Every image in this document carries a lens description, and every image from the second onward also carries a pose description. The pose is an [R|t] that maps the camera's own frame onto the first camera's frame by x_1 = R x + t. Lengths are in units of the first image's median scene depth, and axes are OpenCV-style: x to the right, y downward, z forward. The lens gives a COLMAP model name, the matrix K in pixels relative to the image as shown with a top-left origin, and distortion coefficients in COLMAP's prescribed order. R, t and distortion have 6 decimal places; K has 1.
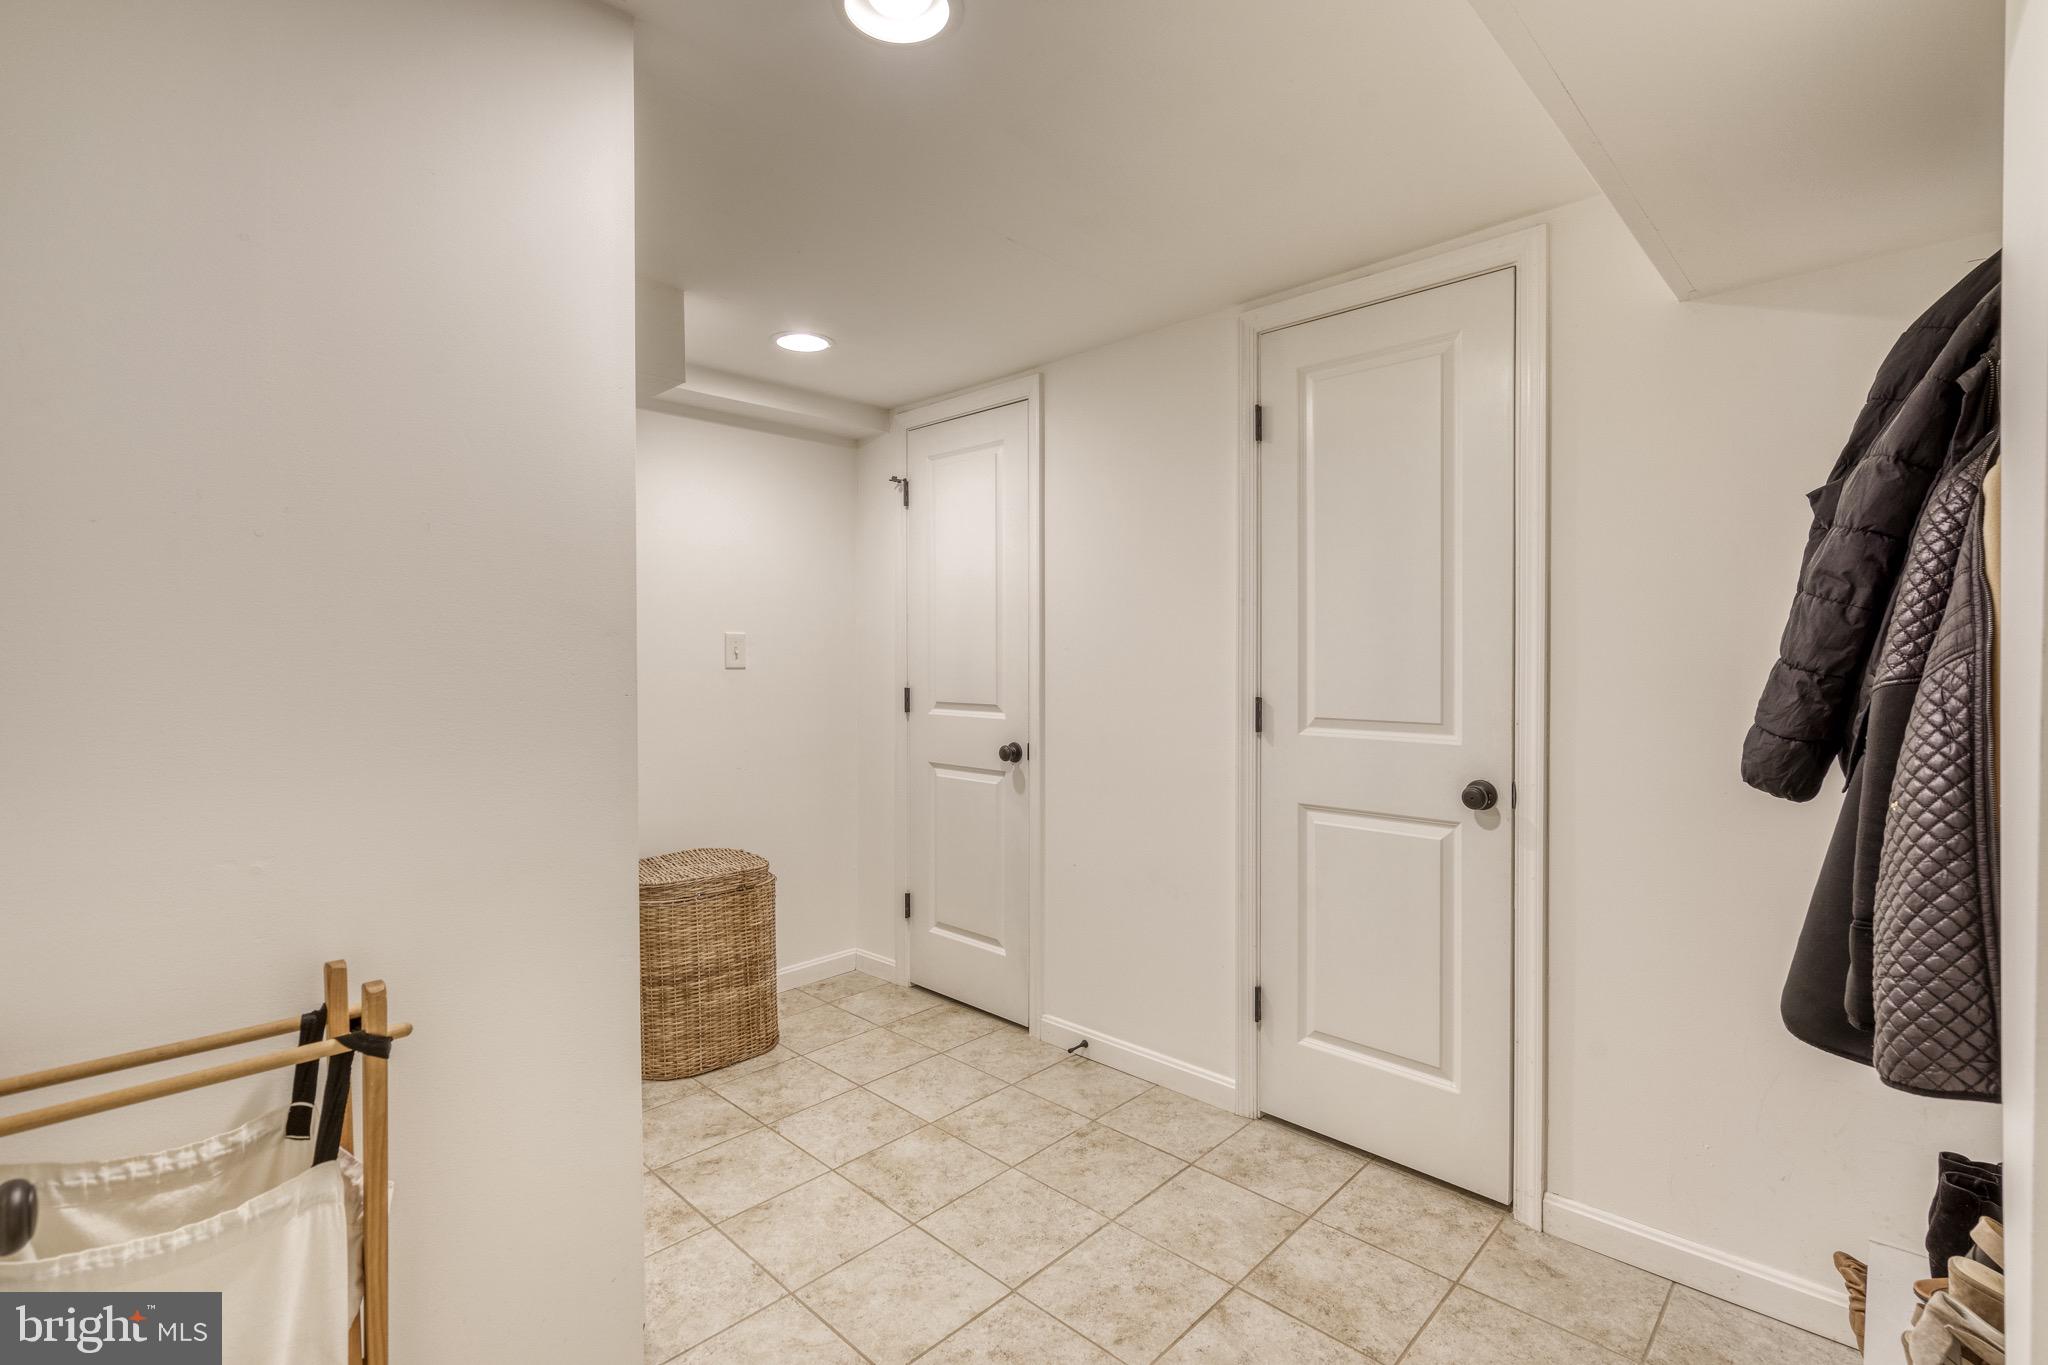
lens RADIAL K [[931.1, 0, 1016.0], [0, 931.1, 664.5], [0, 0, 1]] dist [0.001341, 0.000188]
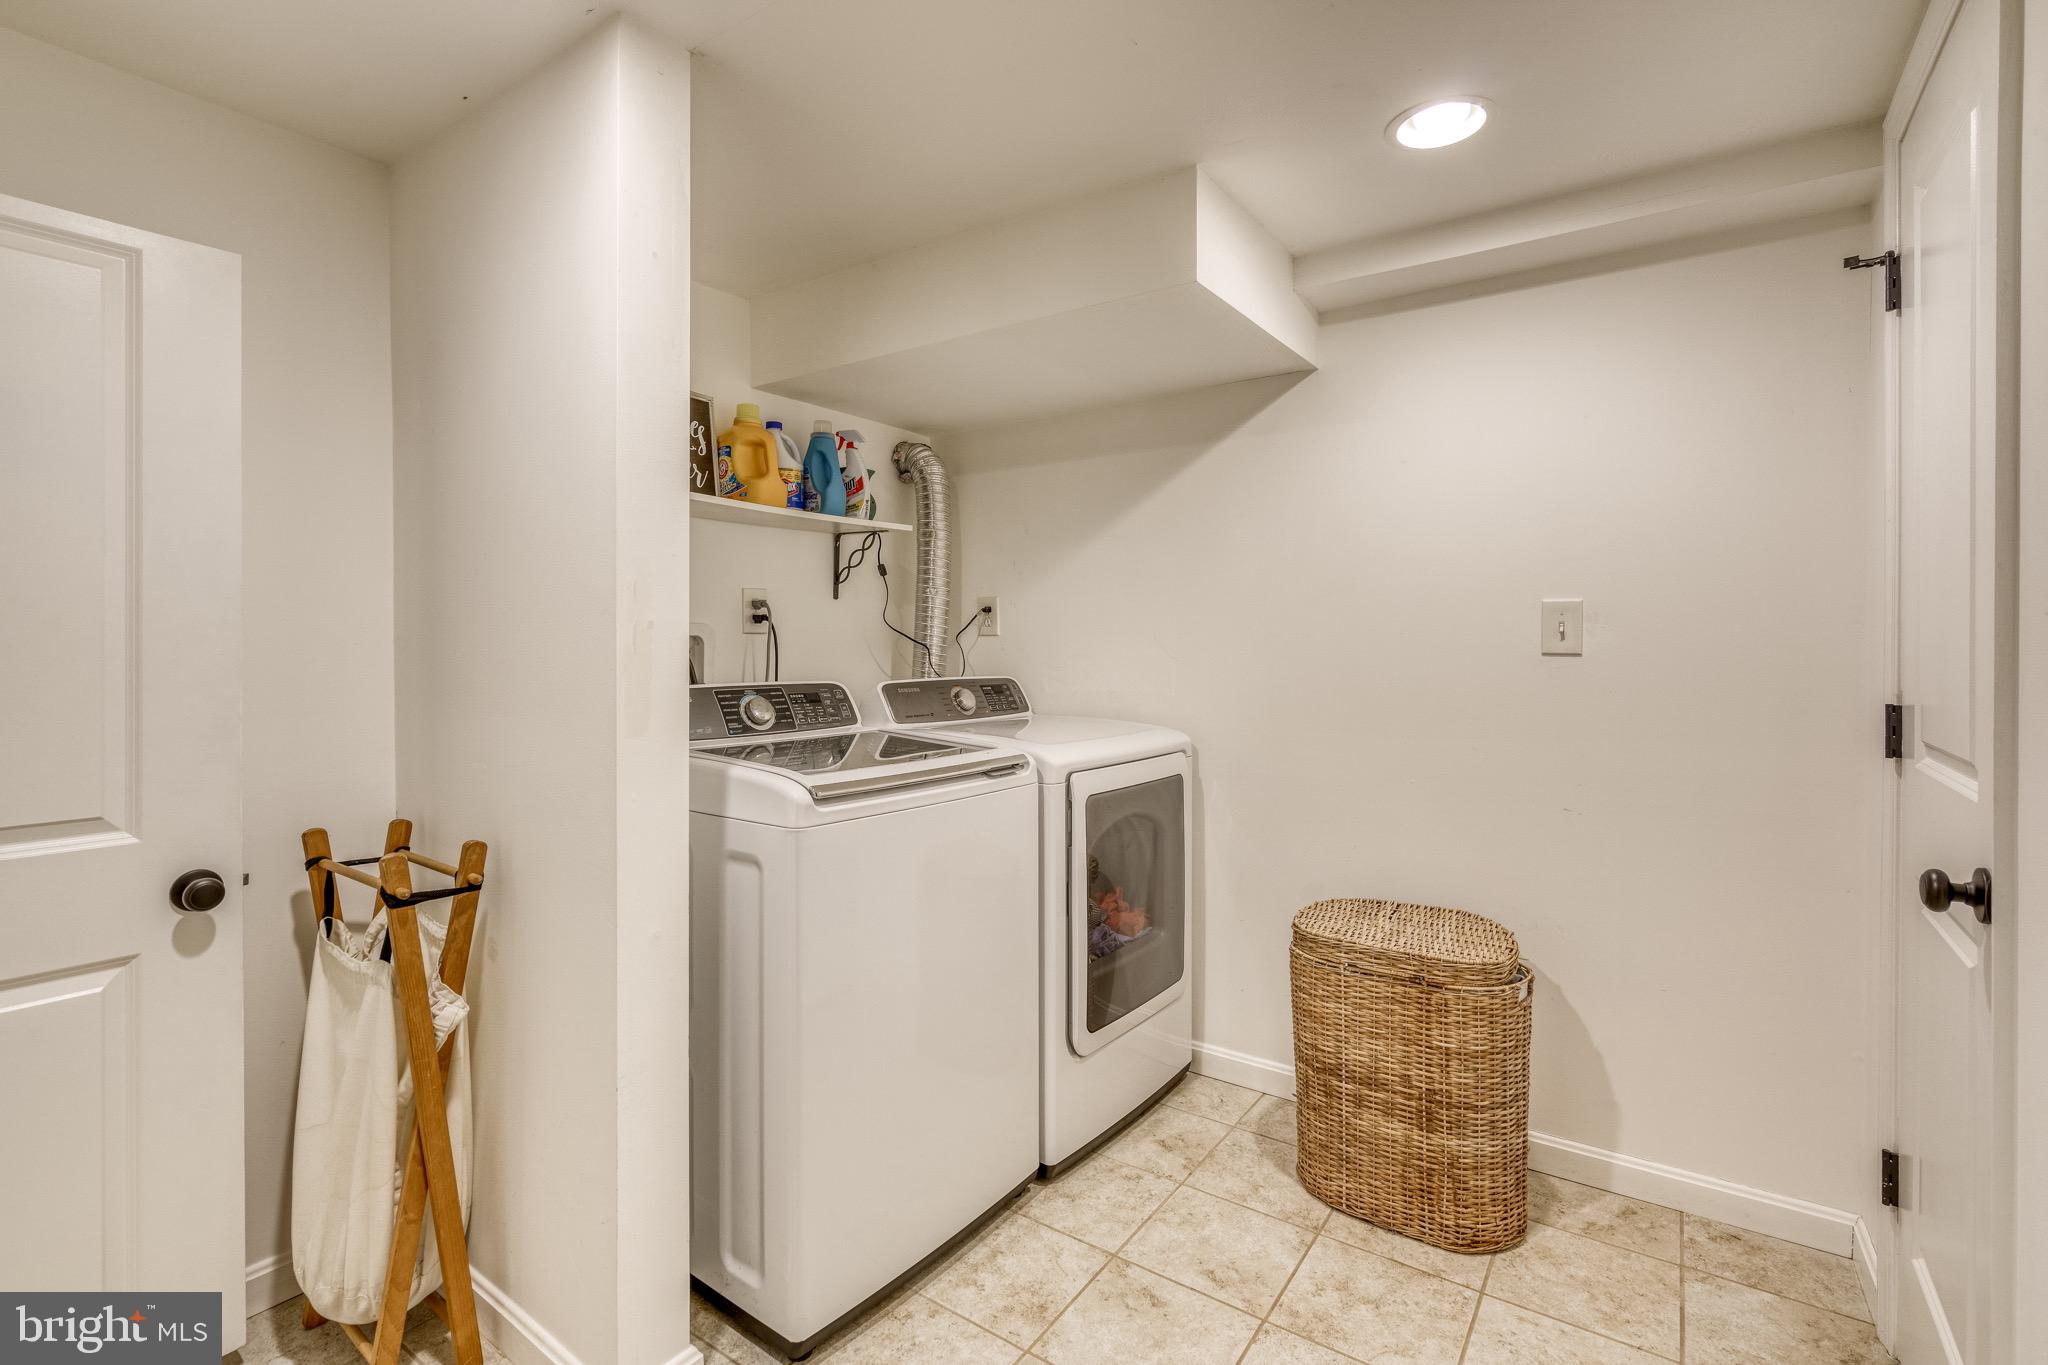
lens RADIAL K [[943.1, 0, 1026.1], [0, 943.1, 637.0], [0, 0, 1]] dist [0.001657, 0.000303]
pose [[0.163265, 0.001732, -0.986581, 0.335675], [-0.009259, 0.999957, 0.000223, -0.005548], [0.986539, 0.009098, 0.163274, 0.615883]]
